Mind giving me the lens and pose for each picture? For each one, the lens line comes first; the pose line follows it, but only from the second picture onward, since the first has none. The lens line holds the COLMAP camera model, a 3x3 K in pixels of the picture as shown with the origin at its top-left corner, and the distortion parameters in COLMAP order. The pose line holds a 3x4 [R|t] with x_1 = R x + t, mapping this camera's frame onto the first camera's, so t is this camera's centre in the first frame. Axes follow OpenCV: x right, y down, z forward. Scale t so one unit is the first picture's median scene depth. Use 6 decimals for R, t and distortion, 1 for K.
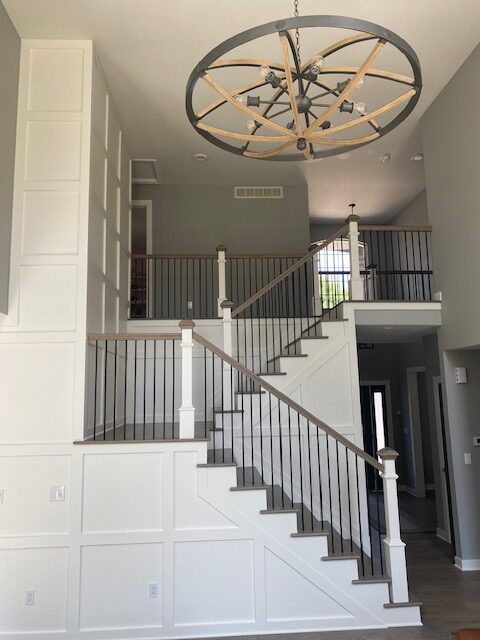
lens RADIAL K [[486.0, 0, 240.5], [0, 486.0, 318.6], [0, 0, 1]] dist [0.058643, -0.043281]
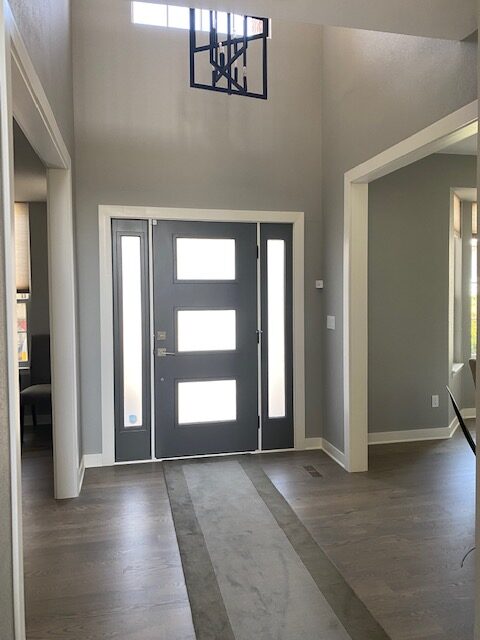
lens RADIAL K [[486.0, 0, 239.7], [0, 486.0, 319.1], [0, 0, 1]] dist [0.058643, -0.043281]
pose [[0.986756, -0.002401, 0.162195, 0.178577], [-0.029200, 0.980927, 0.192172, 0.139275], [-0.159563, -0.194363, 0.967865, 0.570779]]
